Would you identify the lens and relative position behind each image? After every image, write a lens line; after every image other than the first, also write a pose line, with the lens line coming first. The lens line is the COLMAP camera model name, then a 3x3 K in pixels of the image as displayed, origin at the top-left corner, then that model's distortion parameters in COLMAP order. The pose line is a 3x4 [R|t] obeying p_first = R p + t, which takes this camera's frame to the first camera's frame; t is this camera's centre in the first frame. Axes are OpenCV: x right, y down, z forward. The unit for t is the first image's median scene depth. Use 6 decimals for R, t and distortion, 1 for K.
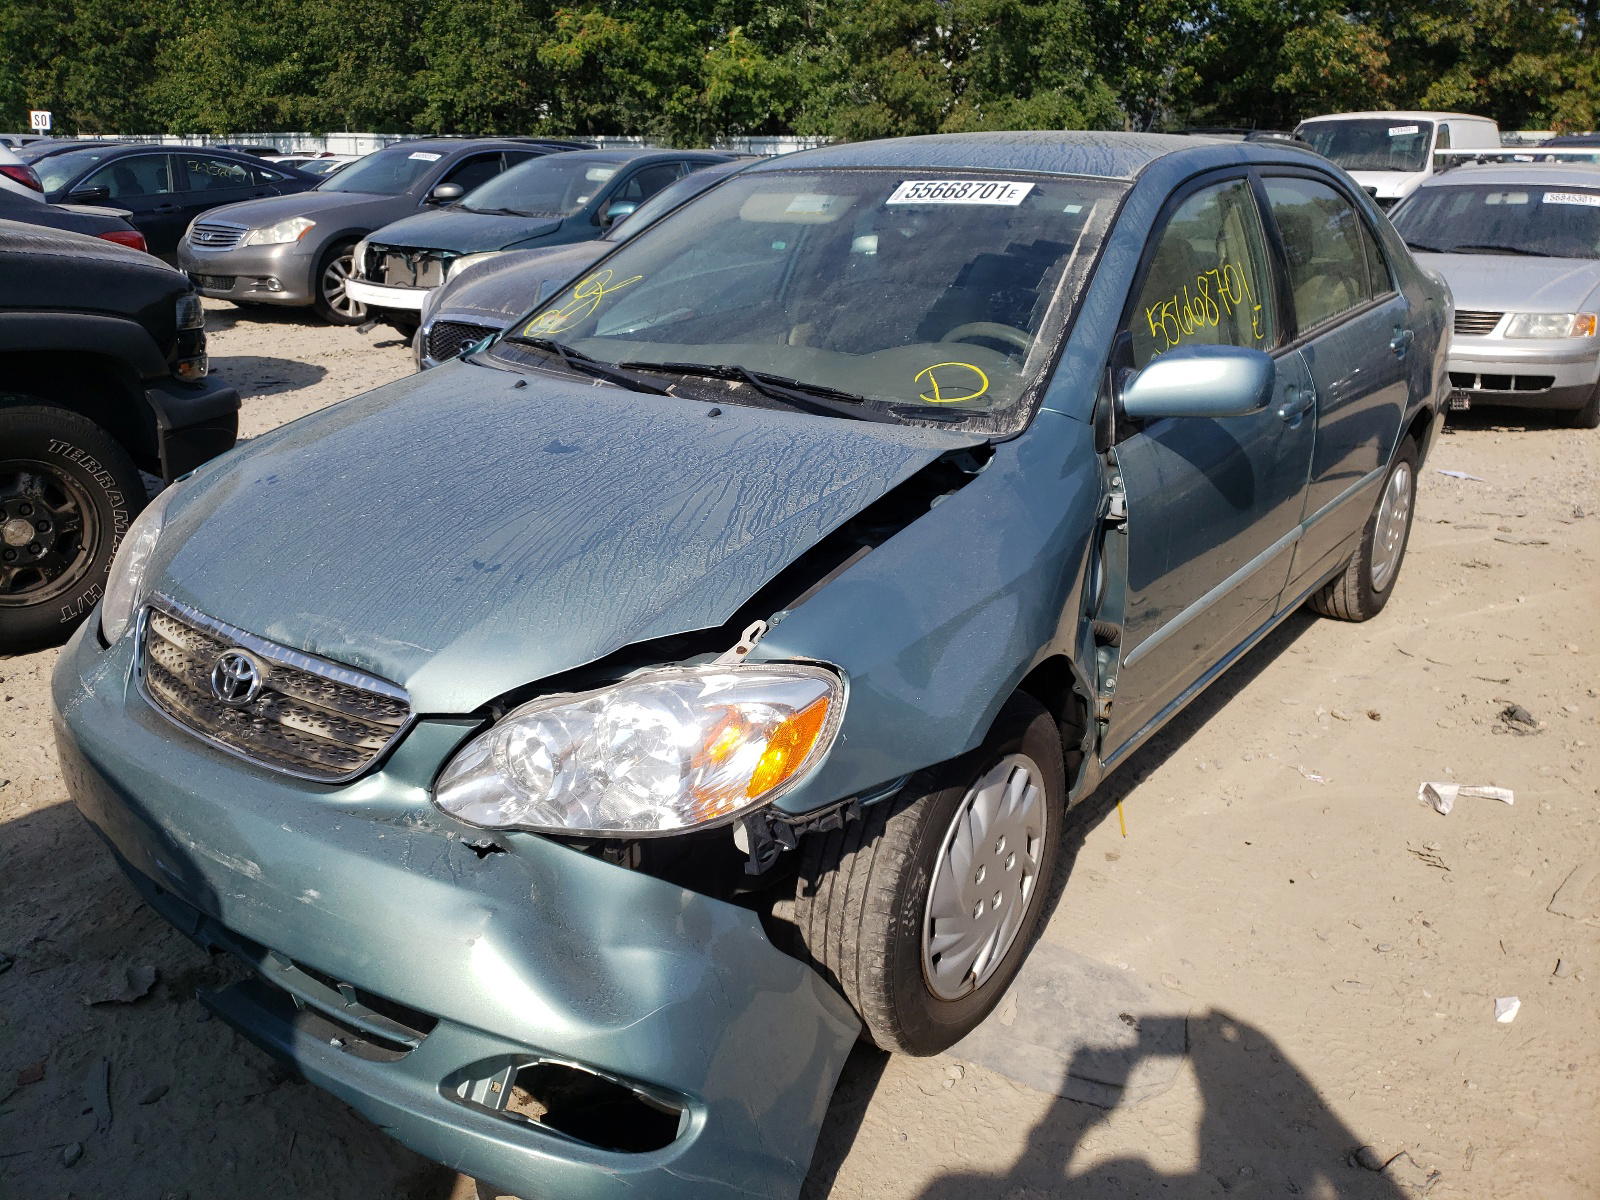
lens RADIAL K [[1213.1, 0, 800.0], [0, 1213.1, 600.0], [0, 0, 1]] dist [0.062325, -0.100261]
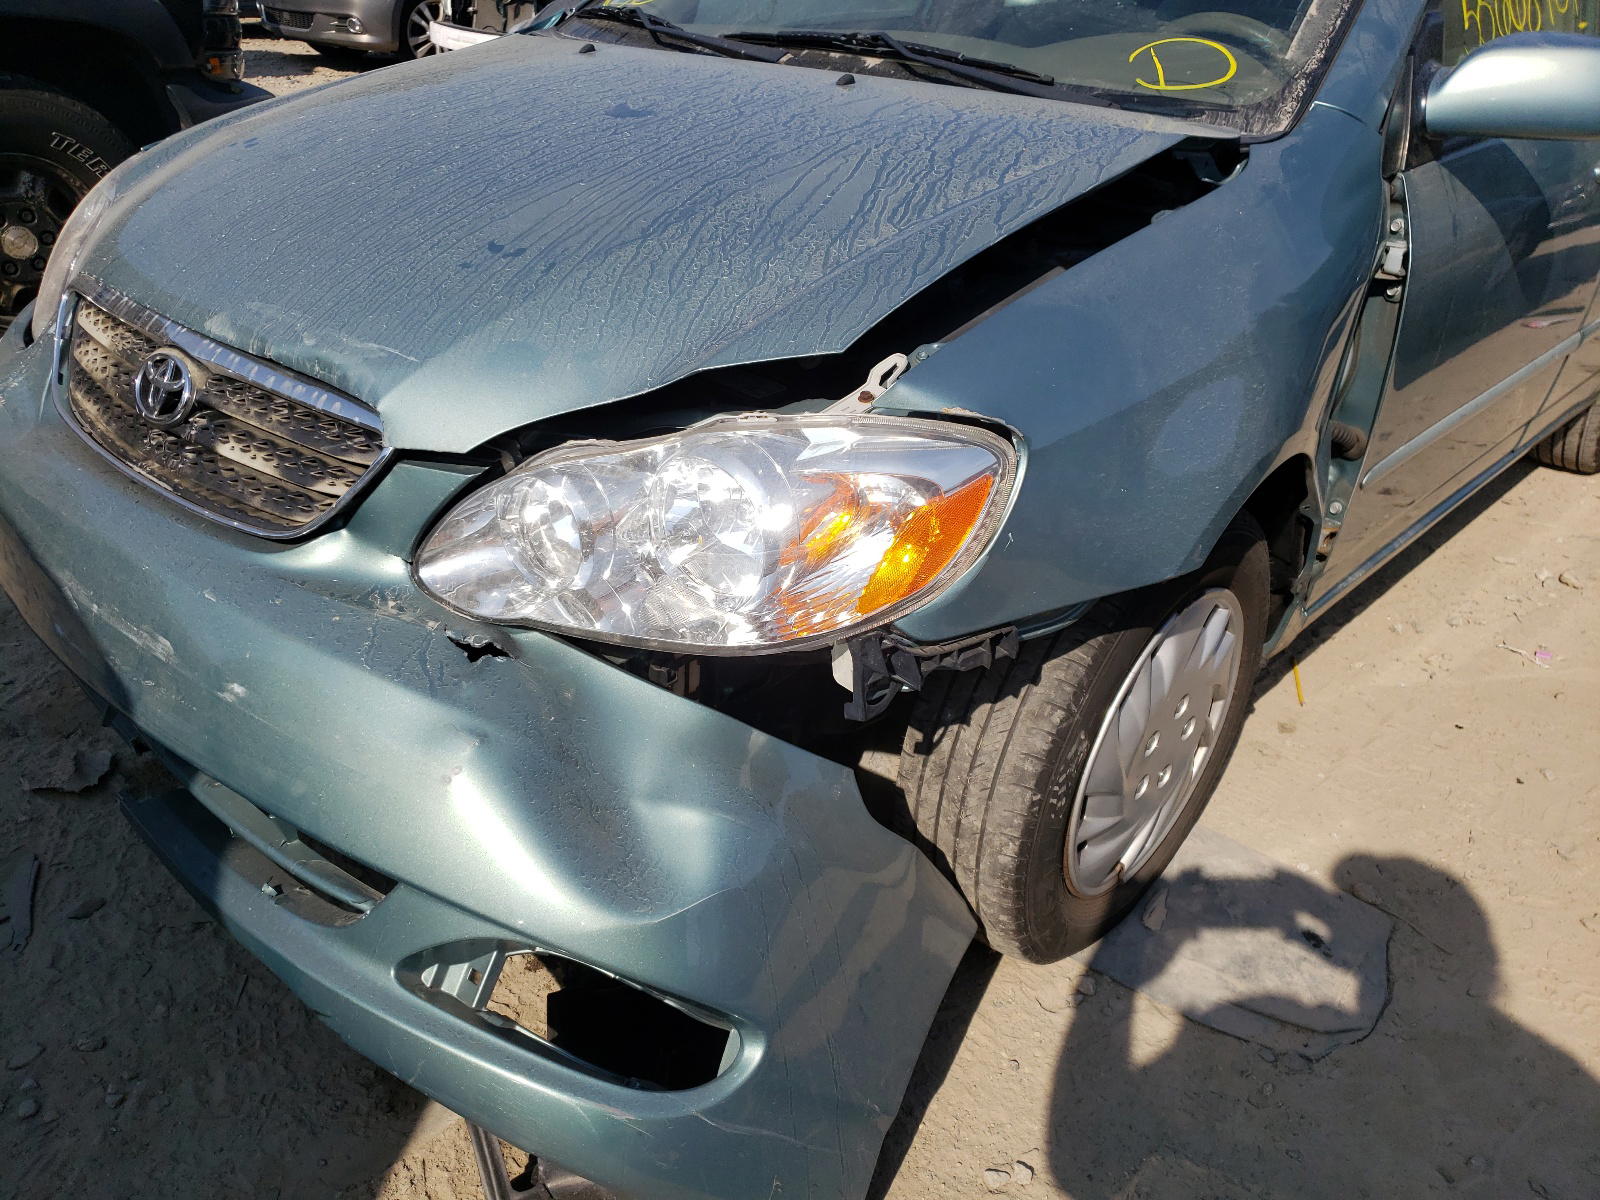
lens RADIAL K [[1211.7, 0, 849.4], [0, 1211.7, 600.0], [0, 0, 1]] dist [0.001402, 0.007071]
pose [[0.995840, 0.089512, -0.017043, -0.033270], [-0.086299, 0.986539, 0.138899, 0.055499], [0.029247, -0.136850, 0.990160, 0.293159]]
